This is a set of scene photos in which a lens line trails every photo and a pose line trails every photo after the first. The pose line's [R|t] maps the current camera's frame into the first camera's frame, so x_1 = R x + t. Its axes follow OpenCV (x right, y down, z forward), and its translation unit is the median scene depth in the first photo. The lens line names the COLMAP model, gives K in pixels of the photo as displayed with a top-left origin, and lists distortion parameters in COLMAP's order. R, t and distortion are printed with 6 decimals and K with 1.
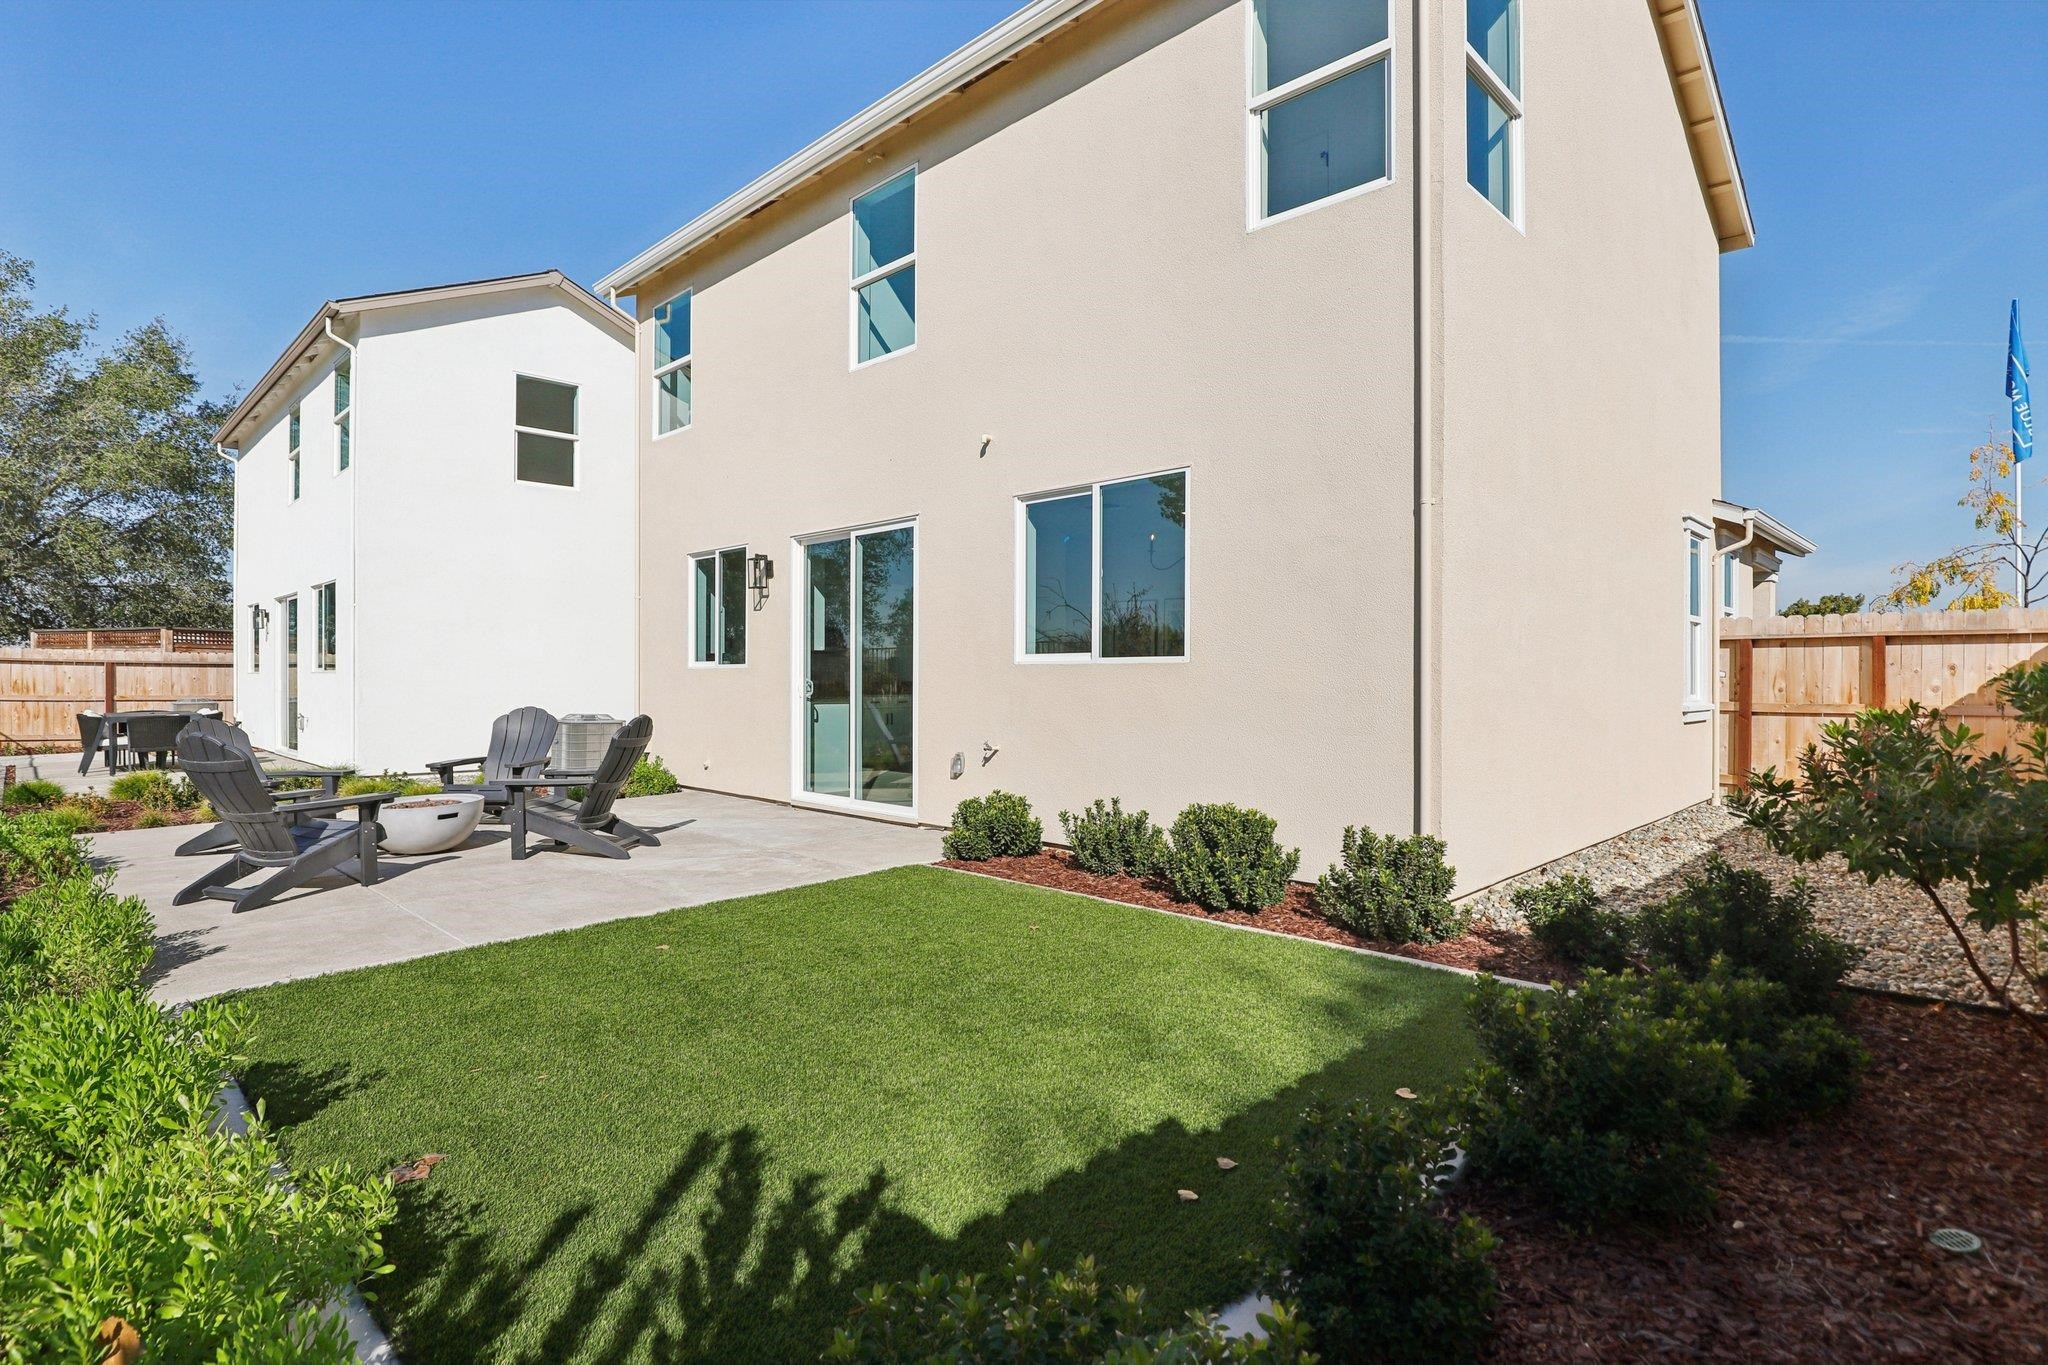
lens RADIAL K [[1016.2, 0, 1020.5], [0, 1016.2, 676.8], [0, 0, 1]] dist [-0.019711, -0.000050]
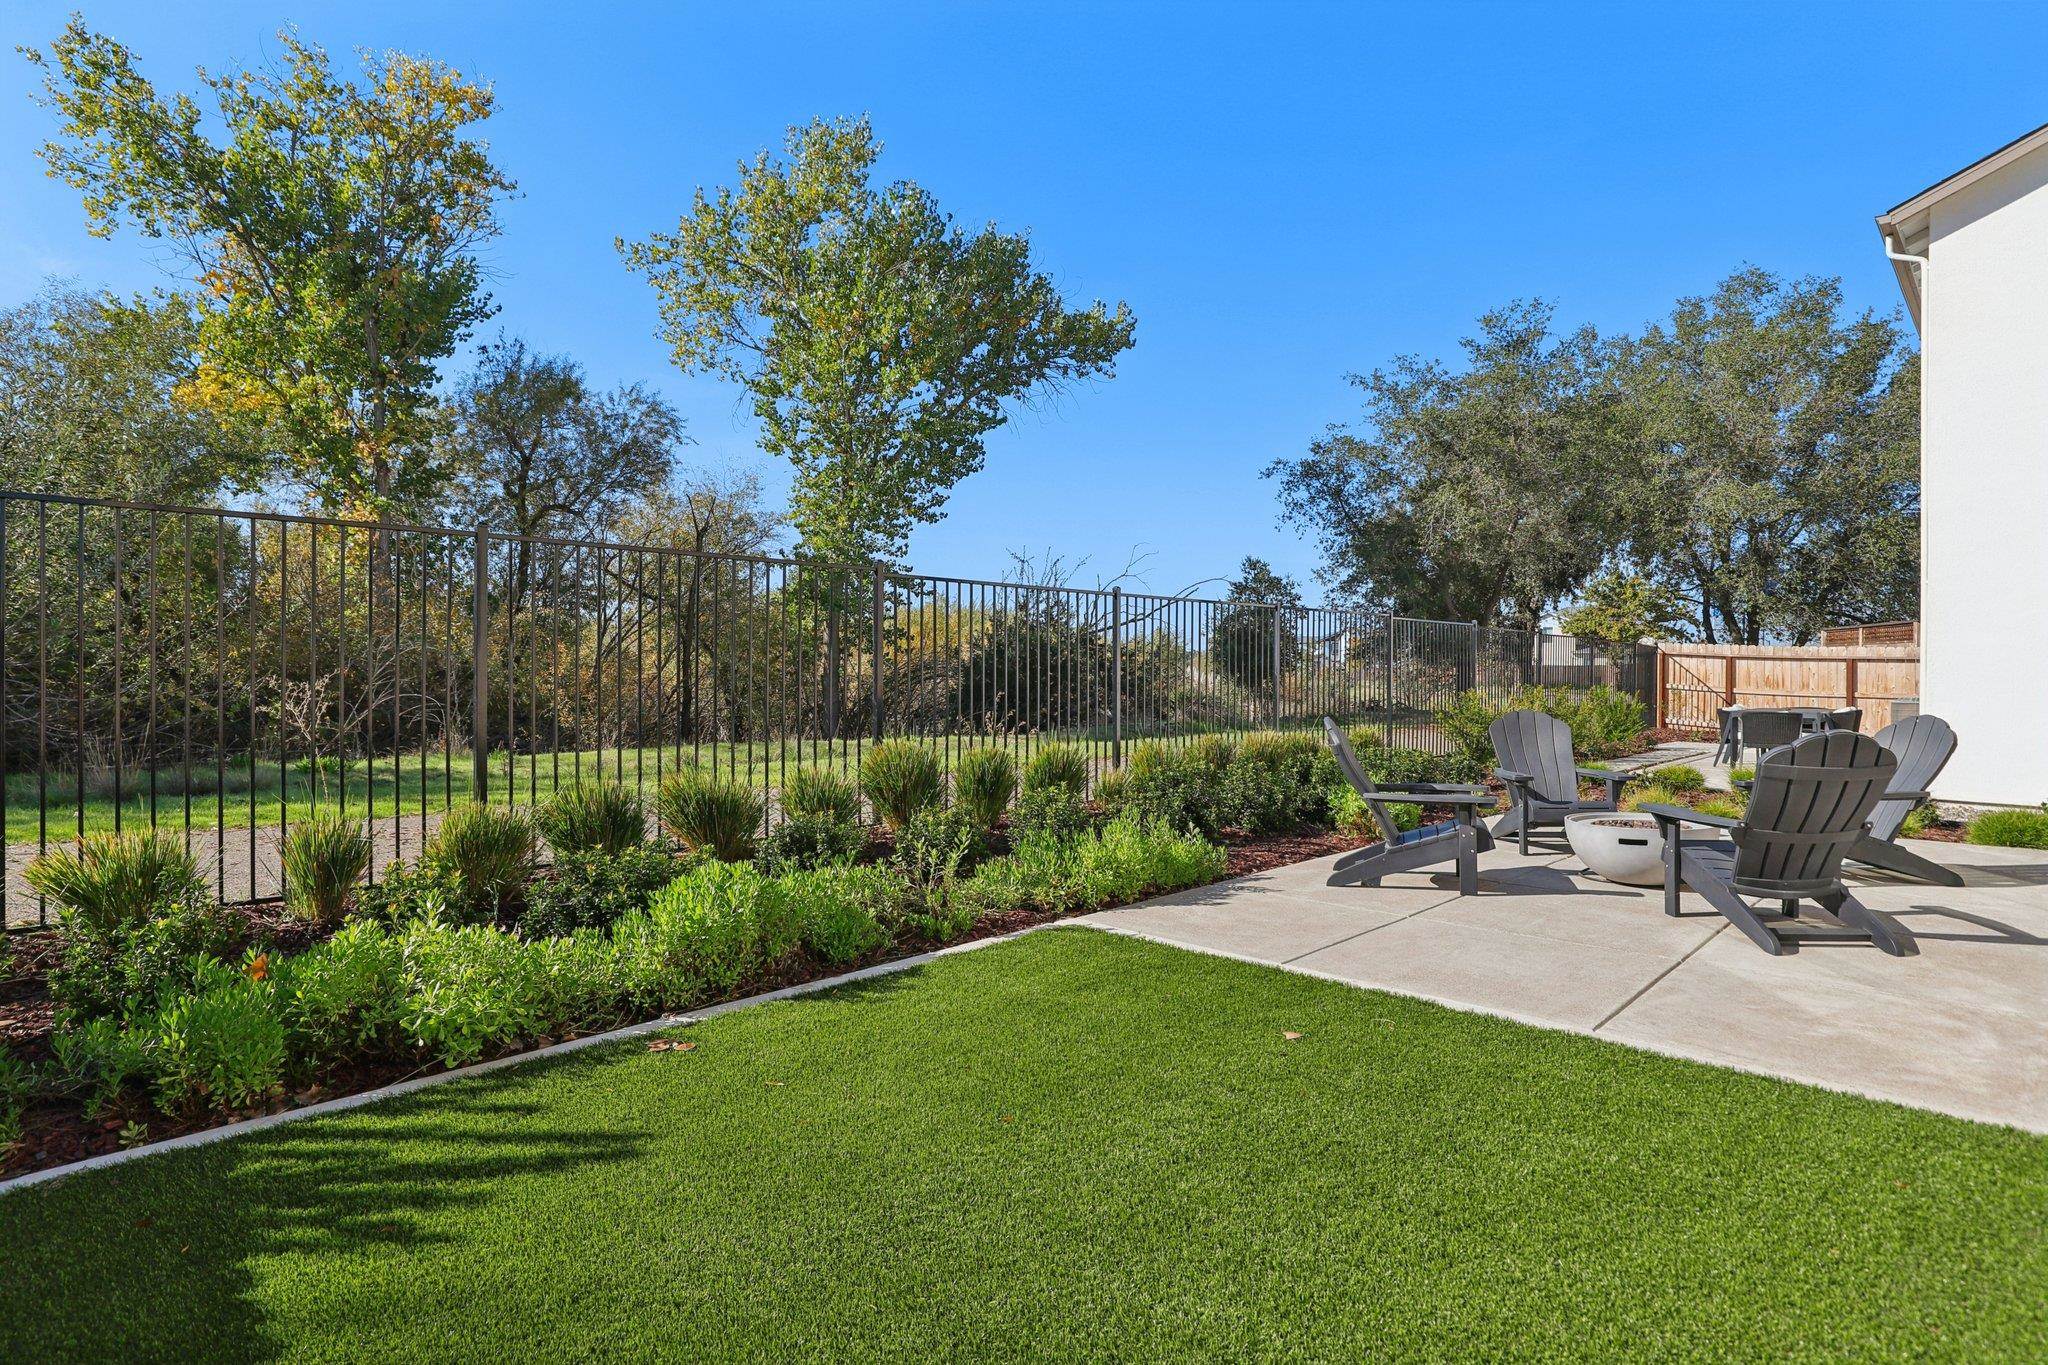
lens RADIAL K [[1016.2, 0, 1021.2], [0, 1016.2, 677.5], [0, 0, 1]] dist [-0.019711, -0.000050]
pose [[-0.015916, 0.005221, -0.999860, 0.554565], [-0.003173, 0.999981, 0.005272, 0.009661], [0.999868, 0.003256, -0.015900, 1.194900]]
